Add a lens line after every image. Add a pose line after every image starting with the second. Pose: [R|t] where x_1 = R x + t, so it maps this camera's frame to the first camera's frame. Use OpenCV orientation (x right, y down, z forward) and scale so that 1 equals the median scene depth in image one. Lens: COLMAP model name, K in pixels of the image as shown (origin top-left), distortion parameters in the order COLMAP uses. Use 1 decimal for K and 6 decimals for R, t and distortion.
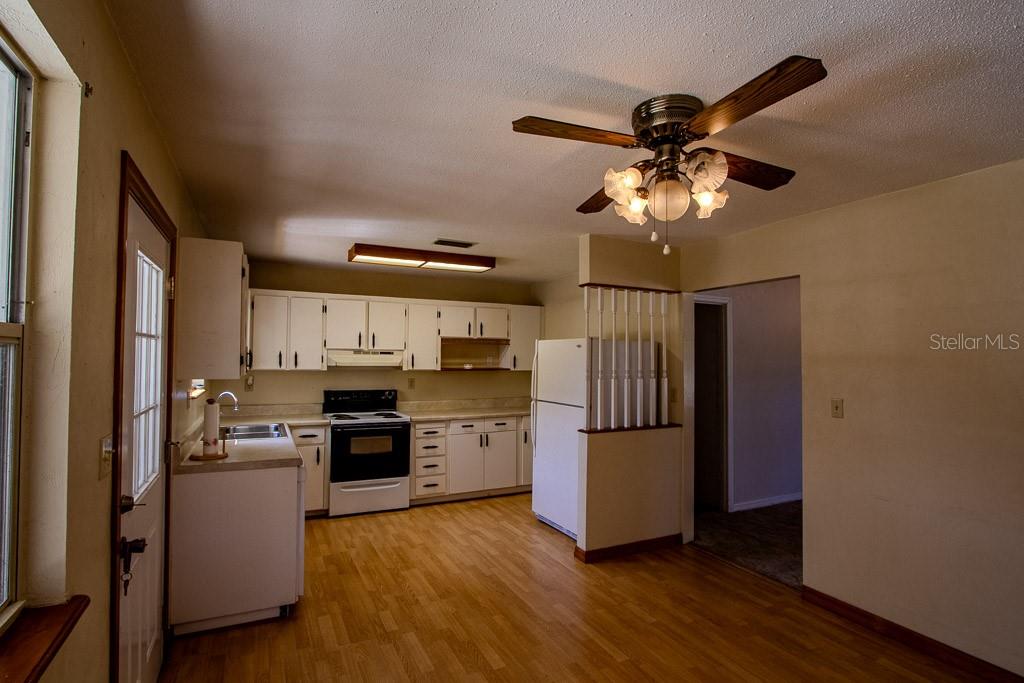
lens RADIAL K [[516.2, 0, 511.9], [0, 516.2, 345.0], [0, 0, 1]] dist [-0.001114, 0.000209]
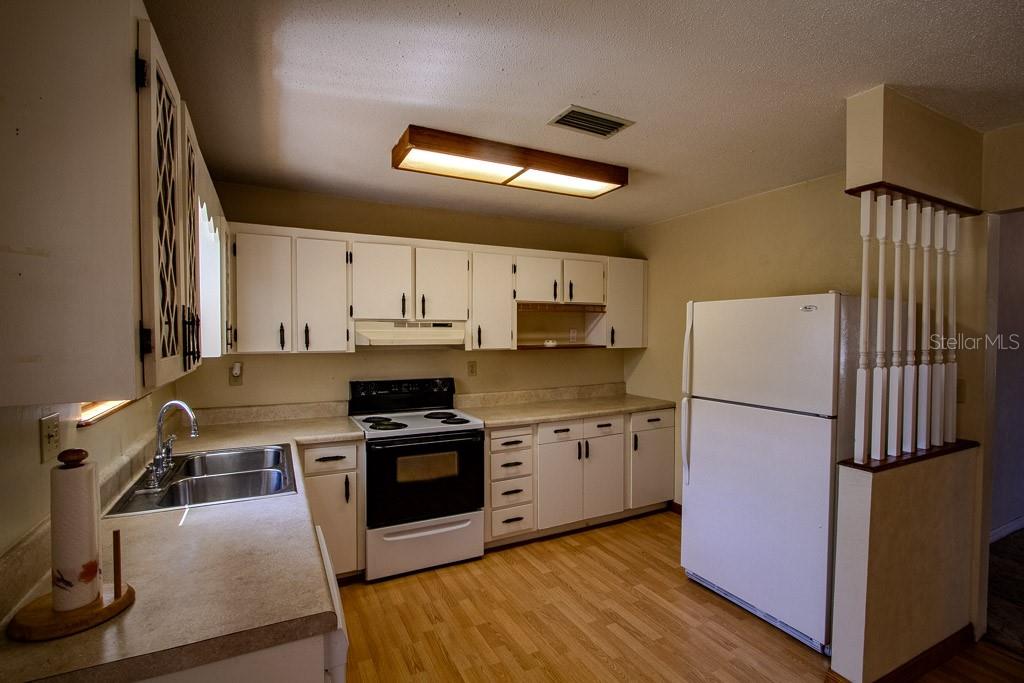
lens RADIAL K [[470.6, 0, 511.9], [0, 470.6, 342.2], [0, 0, 1]] dist [-0.004417, -0.000231]
pose [[0.999793, -0.009091, 0.018205, -0.171582], [0.008216, 0.998832, 0.047612, 0.009736], [-0.018617, -0.047453, 0.998700, 0.404944]]
